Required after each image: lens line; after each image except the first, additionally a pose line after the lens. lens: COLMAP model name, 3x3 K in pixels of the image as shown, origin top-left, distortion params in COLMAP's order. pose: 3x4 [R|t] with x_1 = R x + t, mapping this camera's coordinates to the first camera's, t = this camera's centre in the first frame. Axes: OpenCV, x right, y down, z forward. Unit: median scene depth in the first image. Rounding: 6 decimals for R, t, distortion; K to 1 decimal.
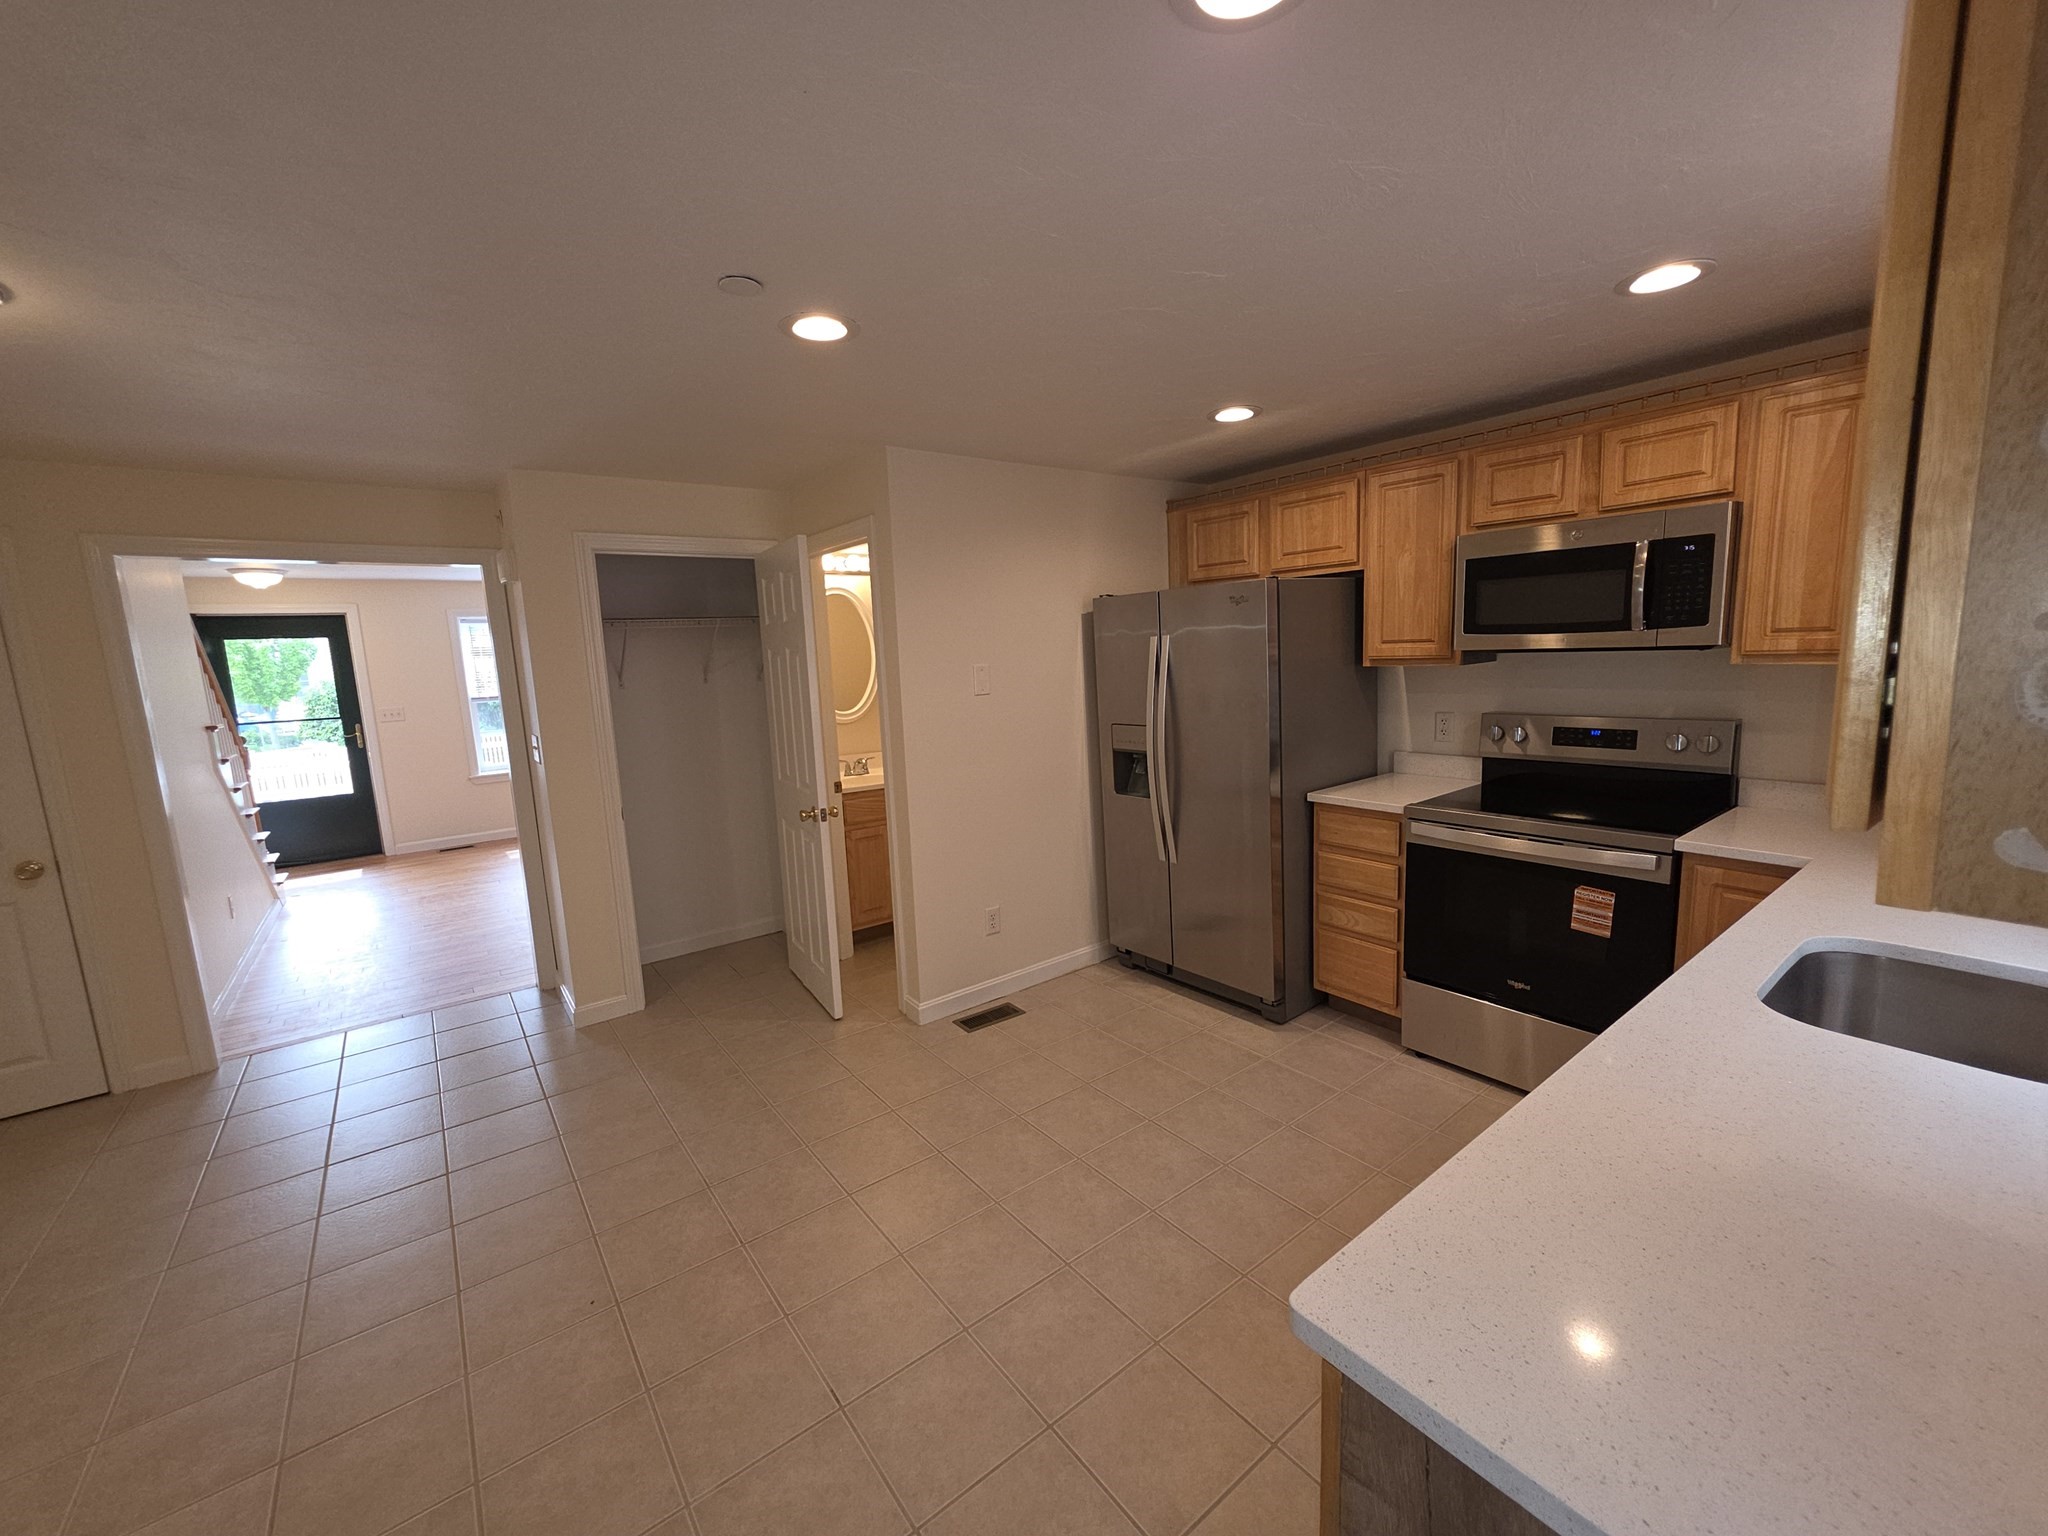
lens RADIAL K [[815.3, 0, 1024.8], [0, 815.3, 766.0], [0, 0, 1]] dist [0.001194, -0.000531]
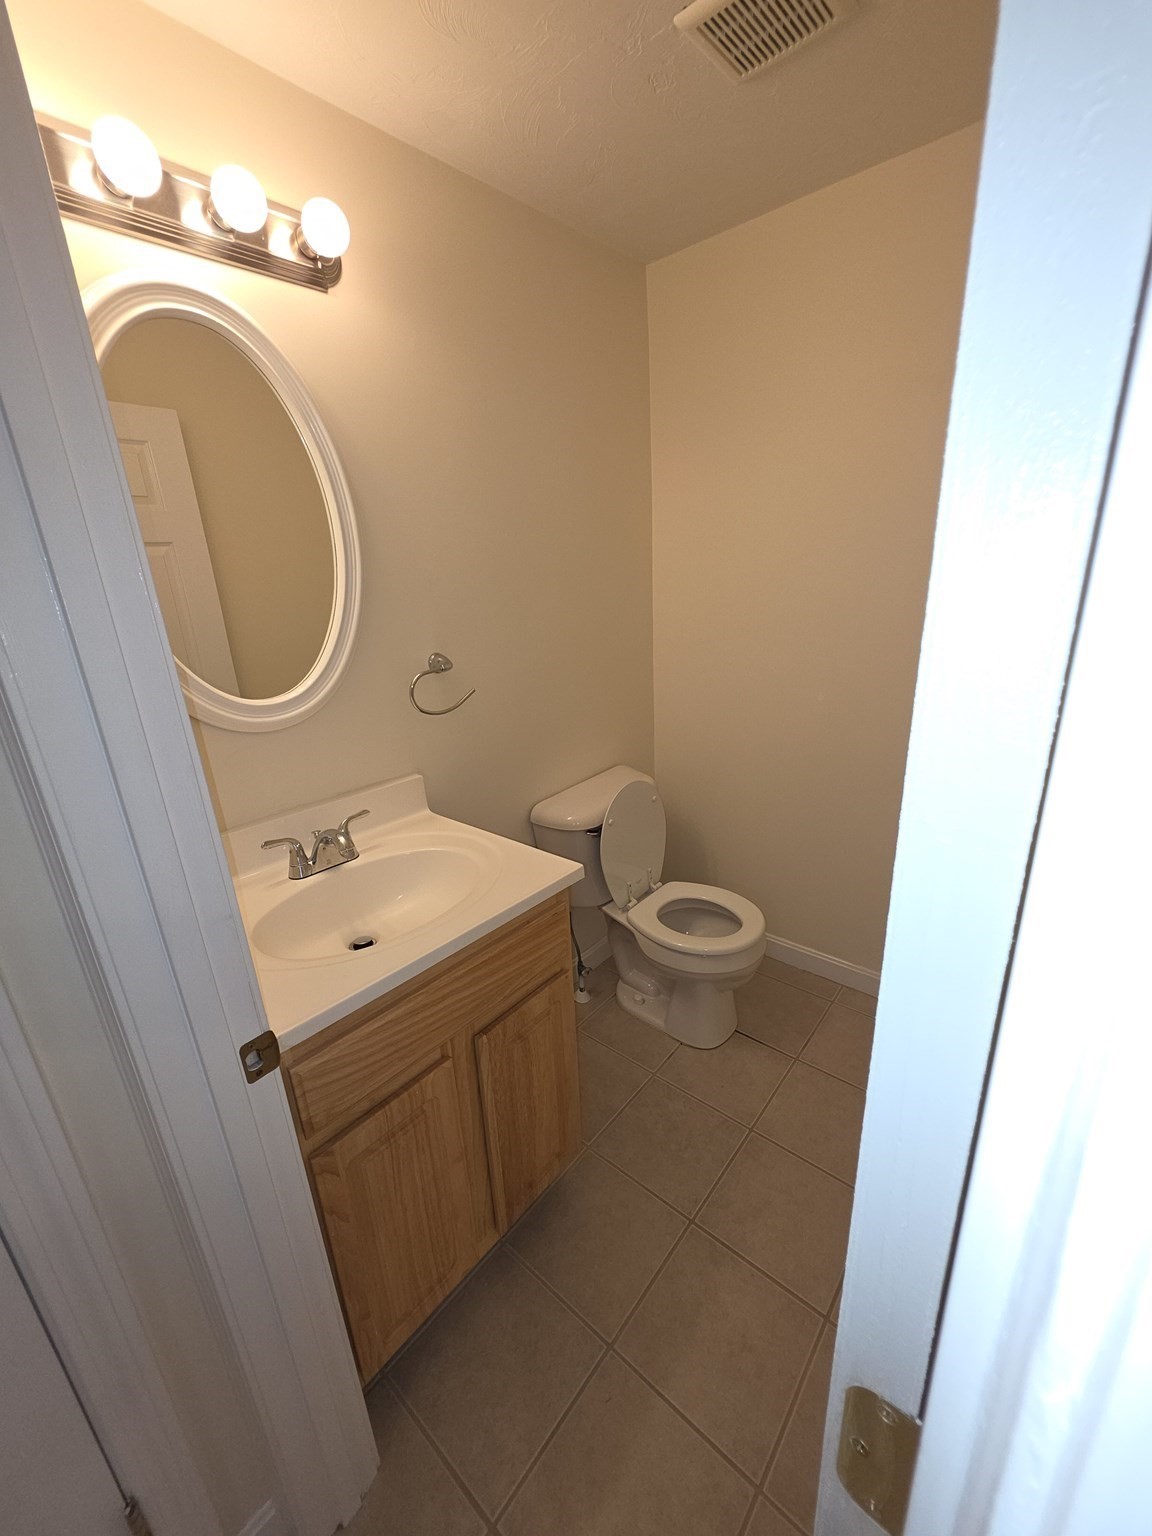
lens RADIAL K [[611.5, 0, 576.0], [0, 611.5, 768.0], [0, 0, 1]] dist [0.001194, -0.000531]
pose [[0.979071, -0.070847, 0.190792, -0.211259], [0.038783, 0.985224, 0.166825, -0.112715], [-0.199792, -0.155934, 0.967351, 1.043890]]
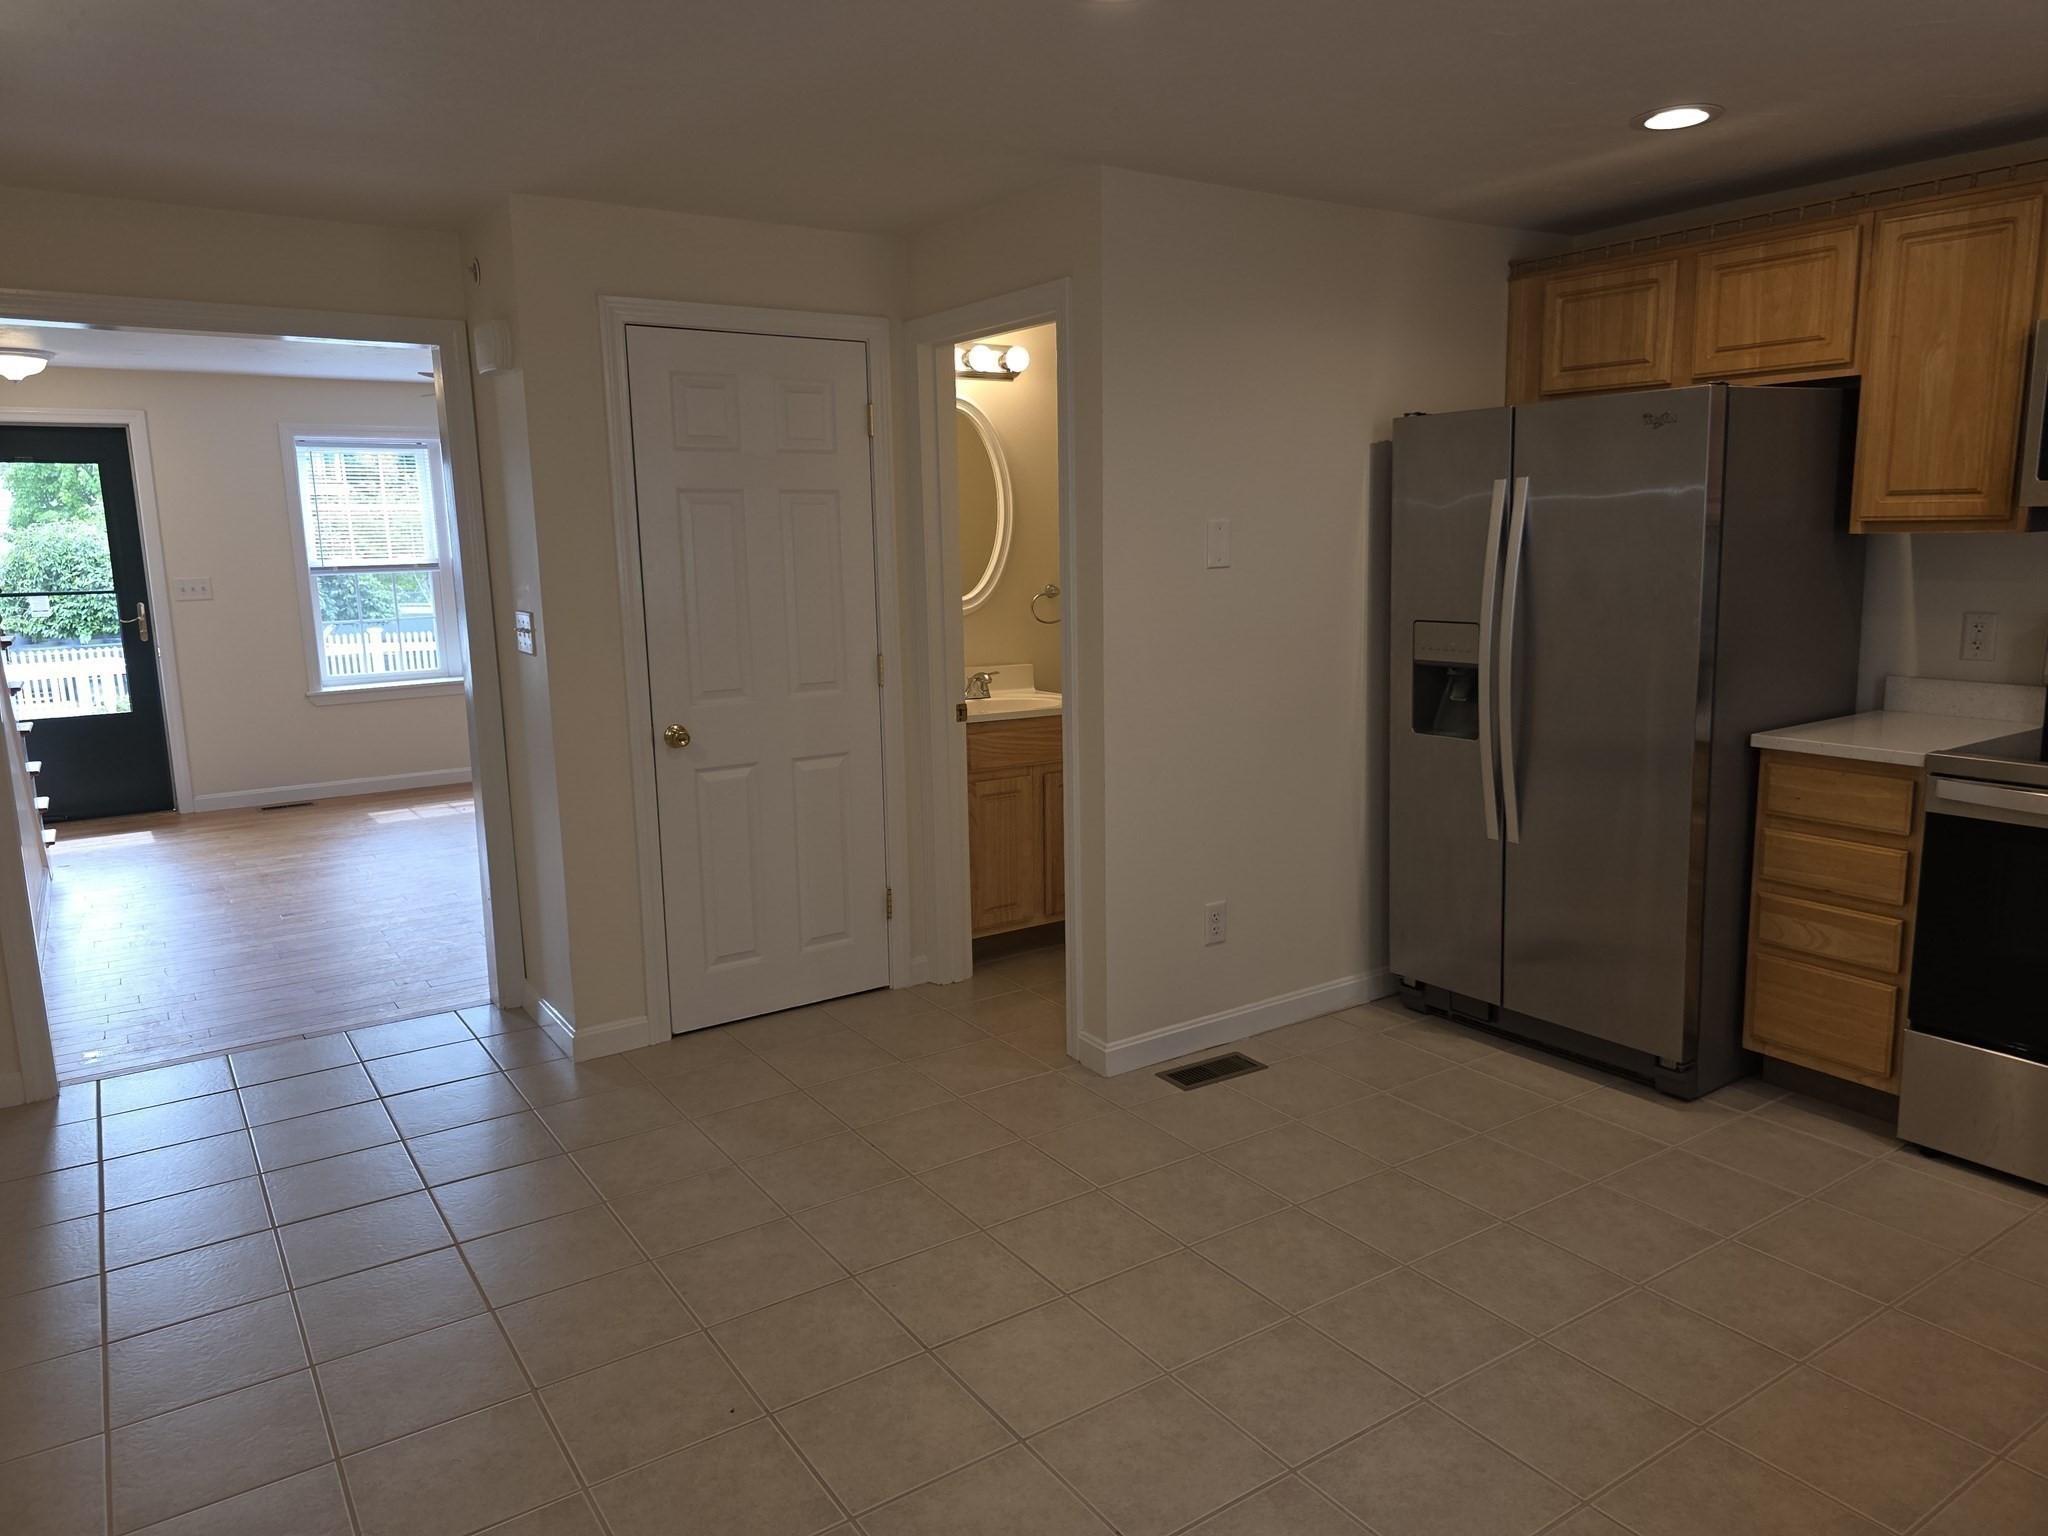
lens RADIAL K [[1376.9, 0, 1037.4], [0, 1376.9, 761.9], [0, 0, 1]] dist [0.047252, -0.039926]
pose [[0.998124, 0.032744, -0.051727, -0.144913], [-0.031306, 0.999107, 0.028362, 0.041742], [0.052610, -0.026690, 0.998258, -0.094389]]
